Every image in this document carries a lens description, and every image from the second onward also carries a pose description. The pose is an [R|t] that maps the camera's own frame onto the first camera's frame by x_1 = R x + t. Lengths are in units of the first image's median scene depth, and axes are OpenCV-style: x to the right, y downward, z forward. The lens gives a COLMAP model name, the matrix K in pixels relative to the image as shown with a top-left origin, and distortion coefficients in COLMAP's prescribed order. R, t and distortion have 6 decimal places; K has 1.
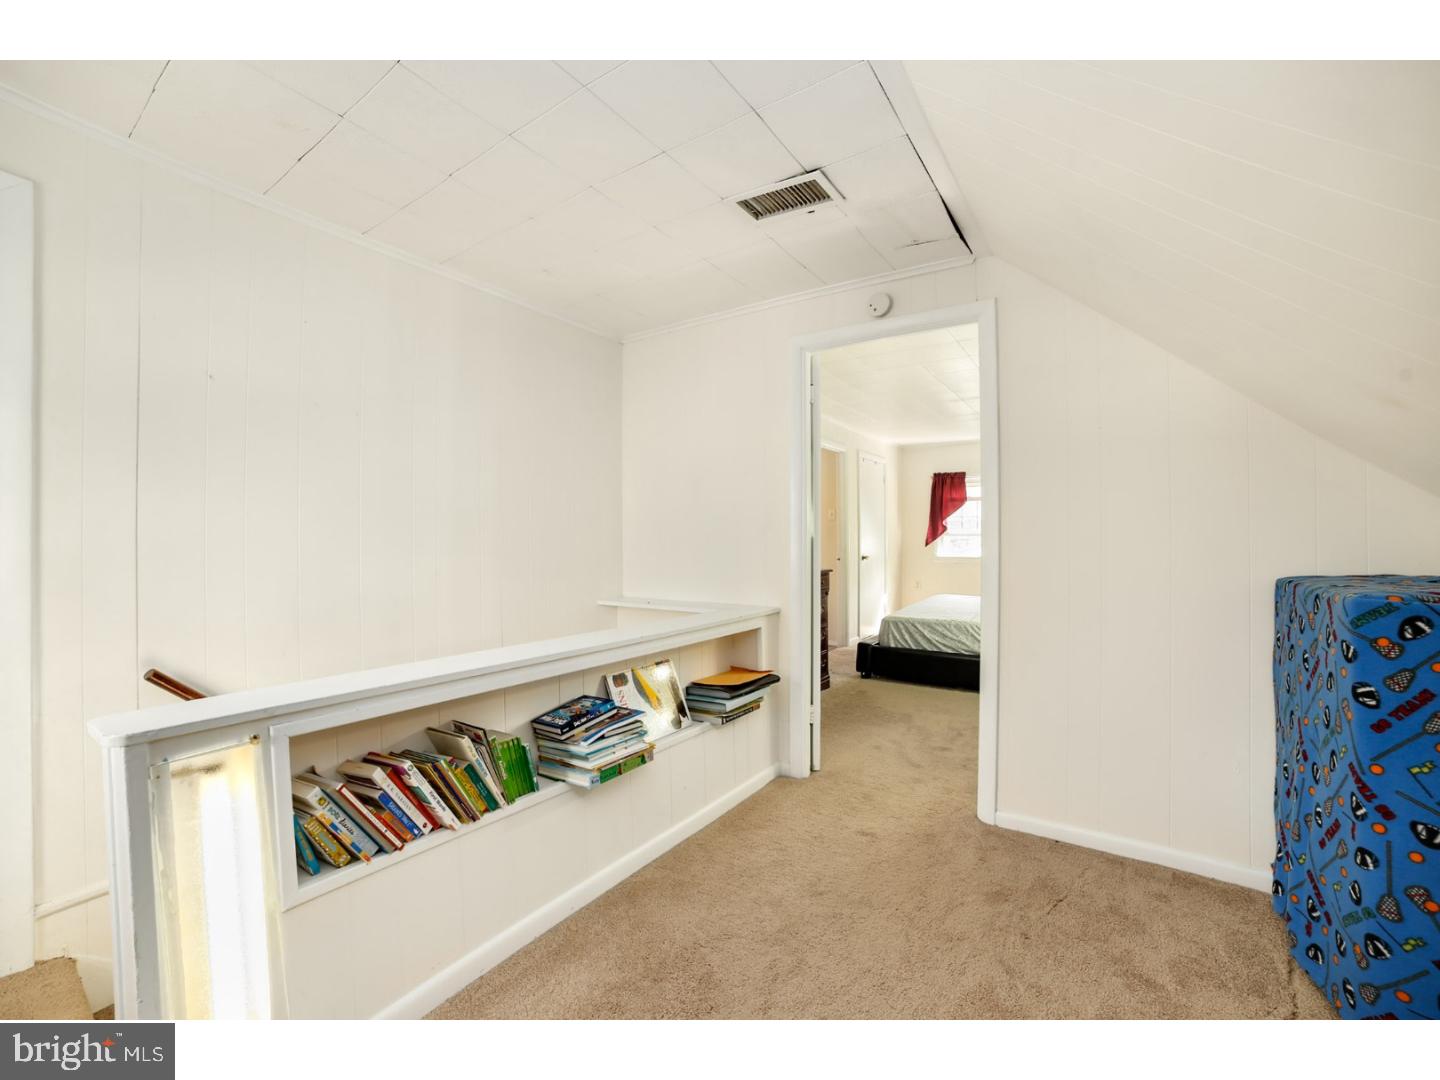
lens RADIAL K [[609.1, 0, 729.0], [0, 609.1, 542.5], [0, 0, 1]] dist [-0.118901, 0.047586]
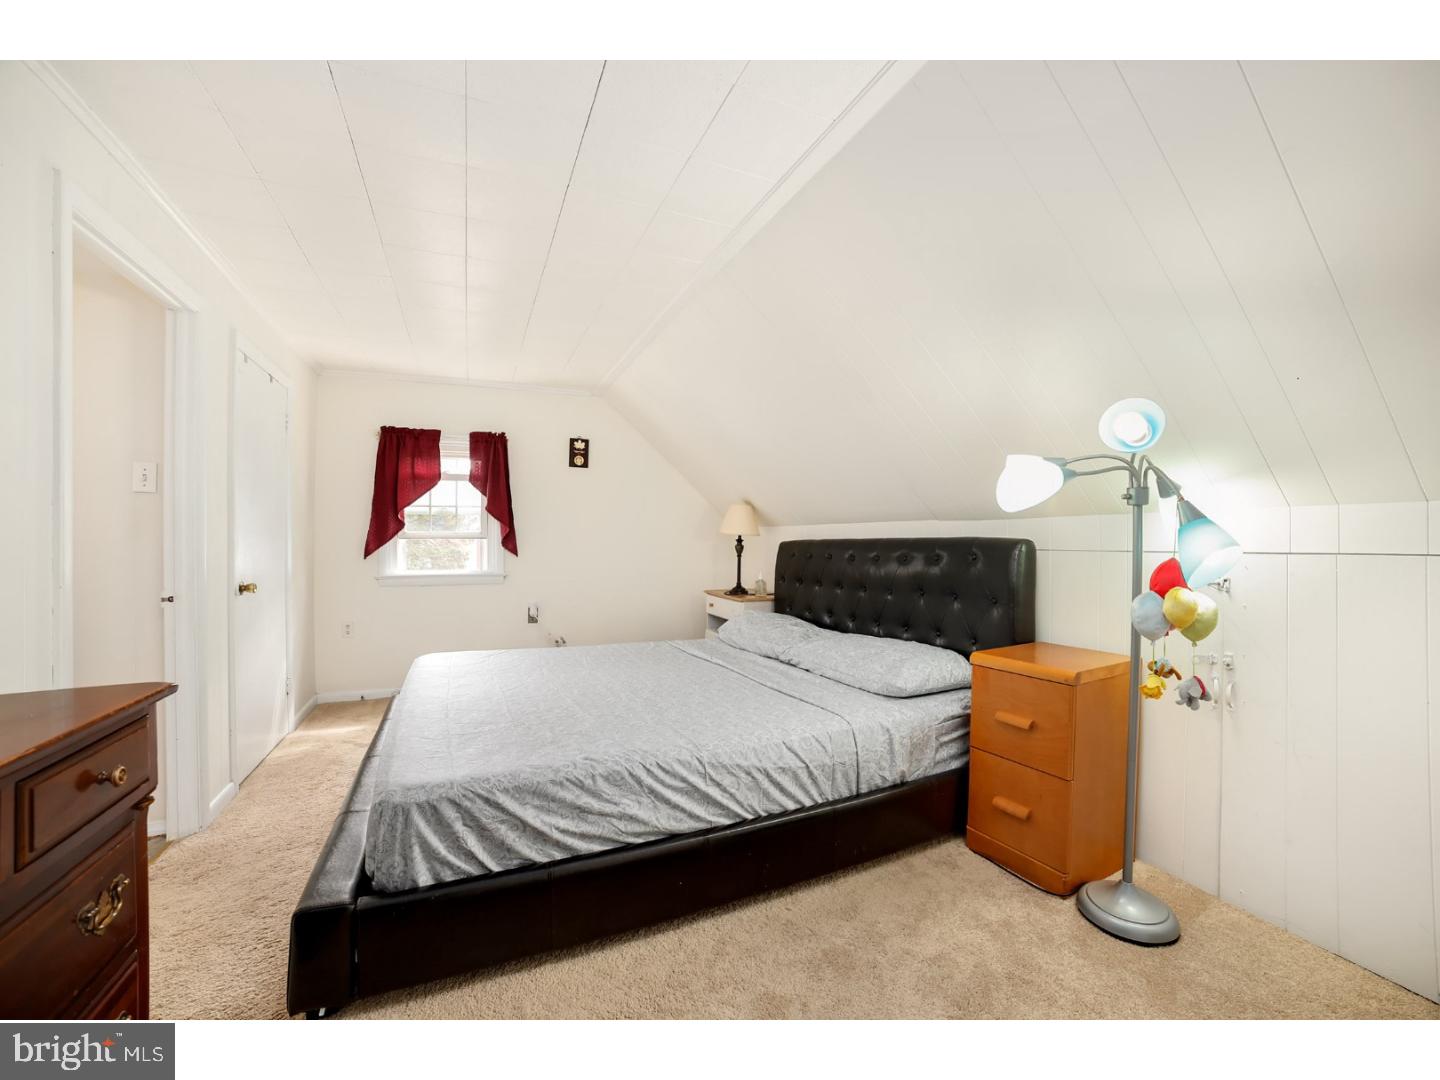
lens RADIAL K [[609.1, 0, 729.0], [0, 609.1, 542.5], [0, 0, 1]] dist [-0.118901, 0.047586]
pose [[0.555599, 0.004603, 0.831437, 0.070522], [0.008271, 0.999905, -0.011063, 0.000990], [-0.831409, 0.013023, 0.555508, 0.443751]]
